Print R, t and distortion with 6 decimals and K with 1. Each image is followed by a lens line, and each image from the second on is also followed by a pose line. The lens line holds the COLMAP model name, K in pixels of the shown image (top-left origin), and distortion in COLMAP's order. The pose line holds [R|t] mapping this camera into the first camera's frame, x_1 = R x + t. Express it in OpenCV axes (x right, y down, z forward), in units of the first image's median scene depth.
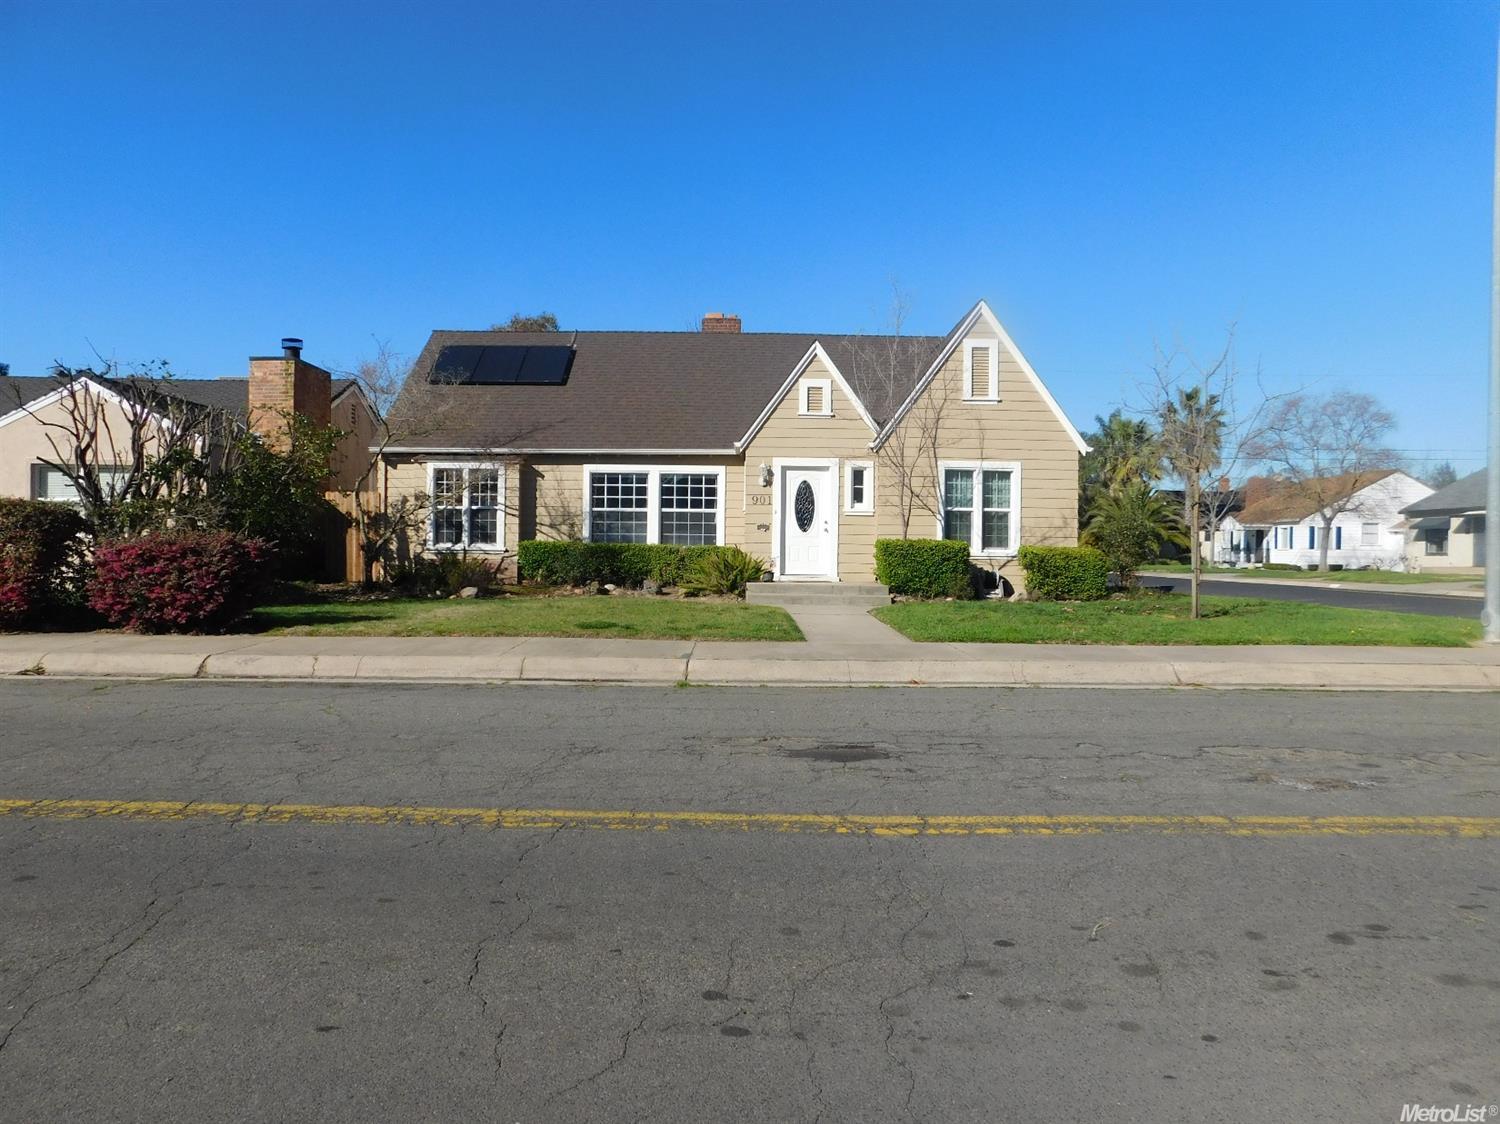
lens RADIAL K [[991.8, 0, 750.0], [0, 991.8, 562.0], [0, 0, 1]] dist [-0.082170, 0.069163]
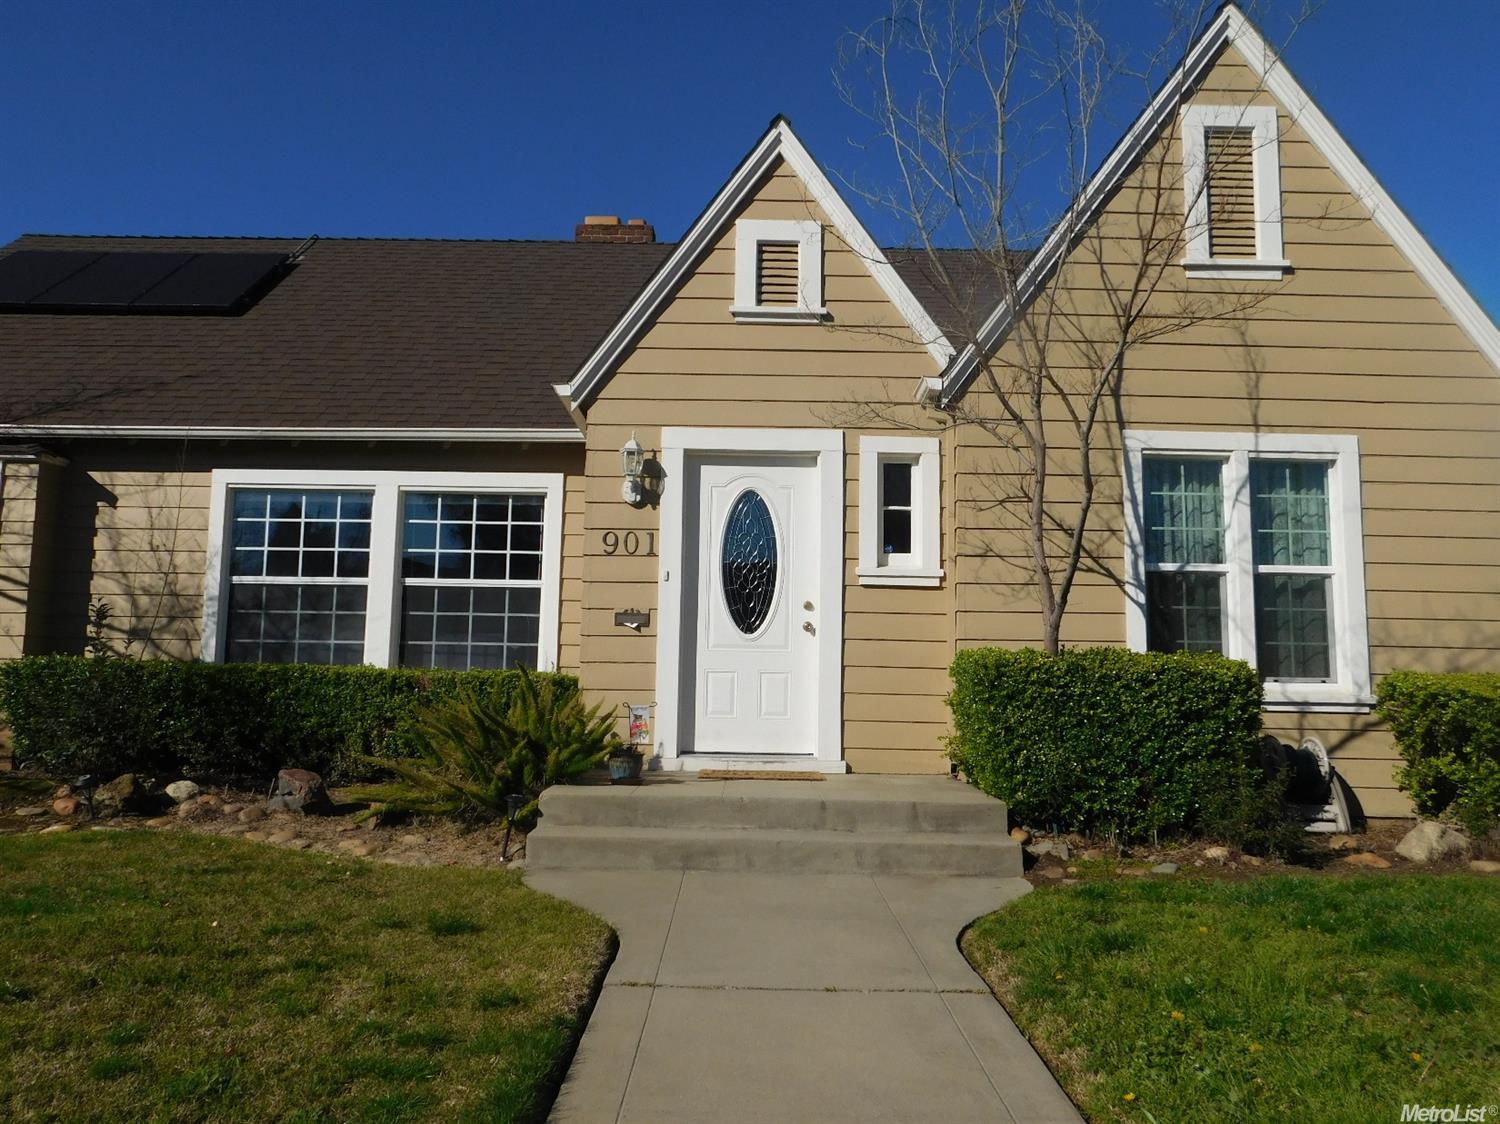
lens RADIAL K [[1113.2, 0, 750.0], [0, 1113.2, 562.0], [0, 0, 1]] dist [-0.001577, 0.006813]
pose [[0.999994, 0.002530, -0.002536, 0.056661], [-0.002815, 0.992810, -0.119671, -0.007574], [0.002215, 0.119677, 0.992810, 0.599039]]
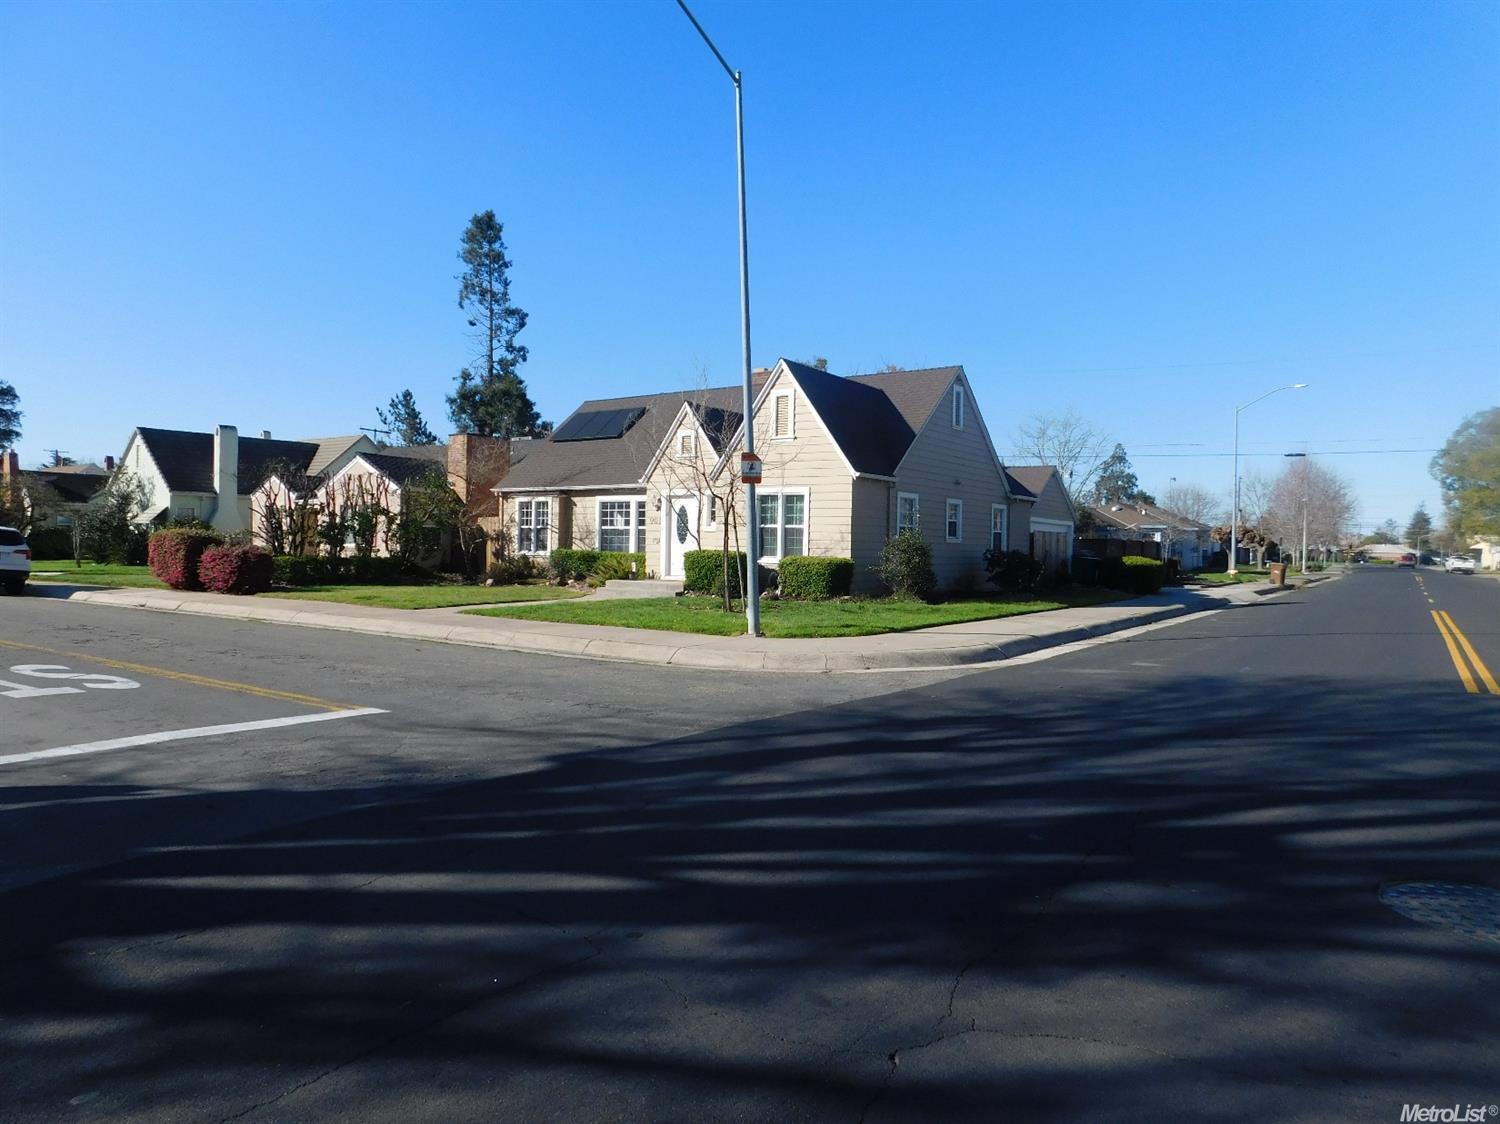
lens RADIAL K [[991.8, 0, 750.0], [0, 991.8, 562.0], [0, 0, 1]] dist [-0.082170, 0.069163]
pose [[0.816712, 0.012142, -0.576917, 0.909755], [-0.015237, 0.999884, -0.000525, -0.006910], [0.576844, 0.009219, 0.816802, -0.042799]]
